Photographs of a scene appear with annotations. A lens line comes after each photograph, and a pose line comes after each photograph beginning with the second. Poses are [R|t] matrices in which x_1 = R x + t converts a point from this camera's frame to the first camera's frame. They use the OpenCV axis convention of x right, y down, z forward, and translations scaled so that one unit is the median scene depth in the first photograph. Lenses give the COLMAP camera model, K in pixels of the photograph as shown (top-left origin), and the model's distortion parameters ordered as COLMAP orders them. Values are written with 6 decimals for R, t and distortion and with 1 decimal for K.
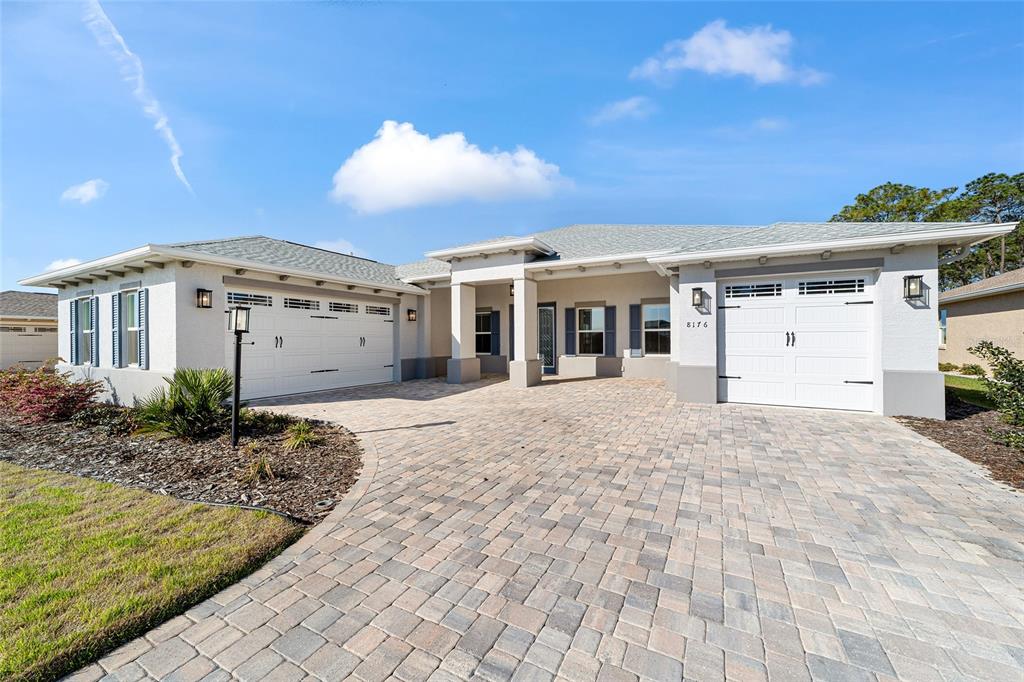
lens RADIAL K [[390.9, 0, 510.8], [0, 390.9, 342.4], [0, 0, 1]] dist [-0.015350, 0.008793]
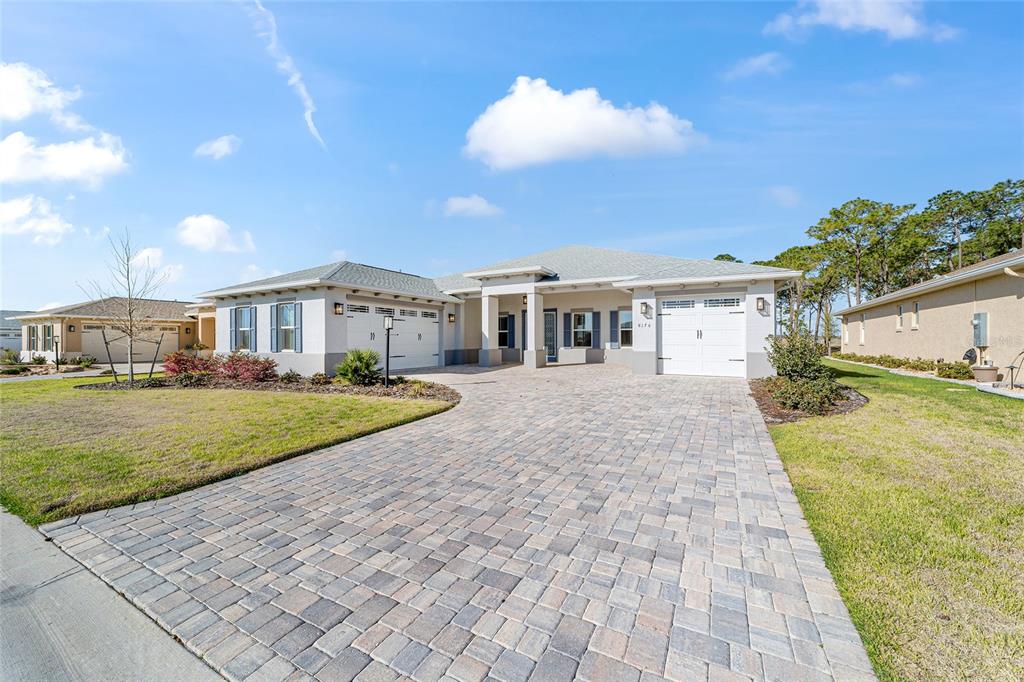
lens RADIAL K [[390.9, 0, 510.8], [0, 390.9, 342.4], [0, 0, 1]] dist [-0.015350, 0.008793]
pose [[0.999938, 0.002145, -0.010894, -0.033368], [-0.002154, 0.999997, -0.000826, 0.017856], [0.010892, 0.000849, 0.999940, -0.403294]]
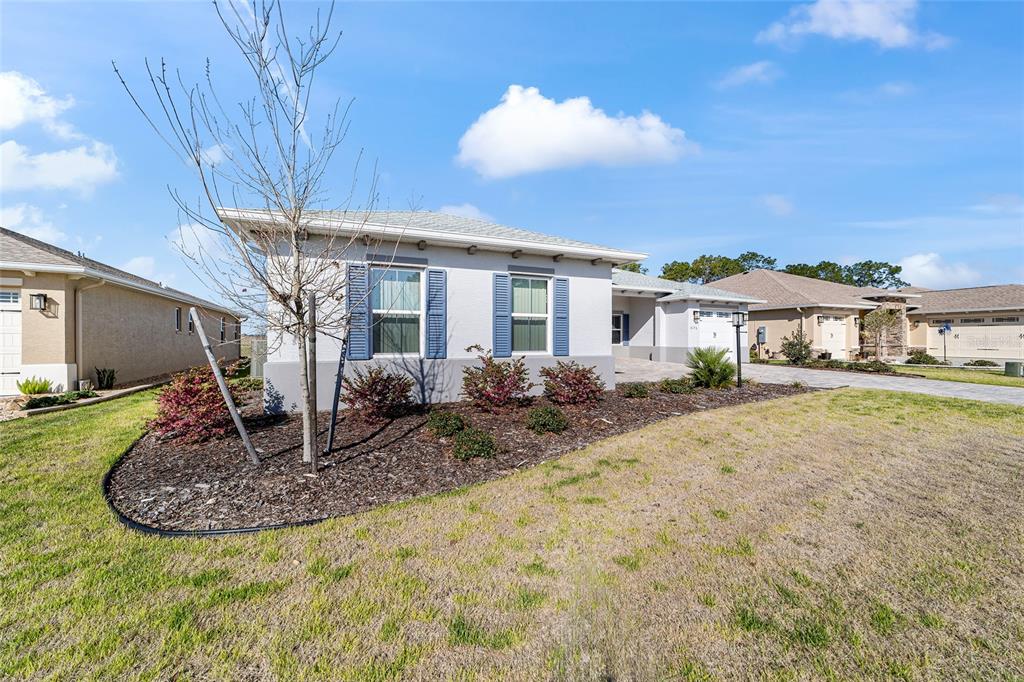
lens RADIAL K [[390.9, 0, 510.8], [0, 390.9, 342.4], [0, 0, 1]] dist [-0.015350, 0.008793]
pose [[0.626437, 0.000168, 0.779472, -1.234355], [0.000042, 1.000000, -0.000250, 0.023579], [-0.779472, 0.000189, 0.626437, 0.297946]]
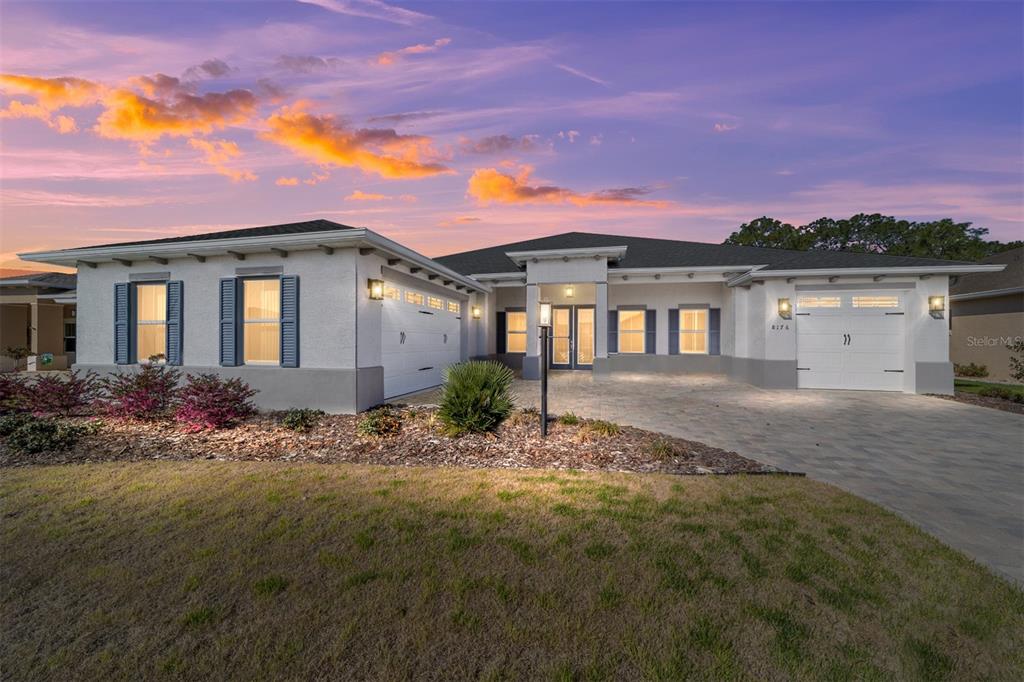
lens RADIAL K [[390.9, 0, 510.8], [0, 390.9, 342.4], [0, 0, 1]] dist [-0.015350, 0.008793]
pose [[0.964818, 0.007466, 0.262814, -0.464961], [-0.007371, 0.999972, -0.001350, 0.007330], [-0.262817, -0.000635, 0.964845, 0.012971]]
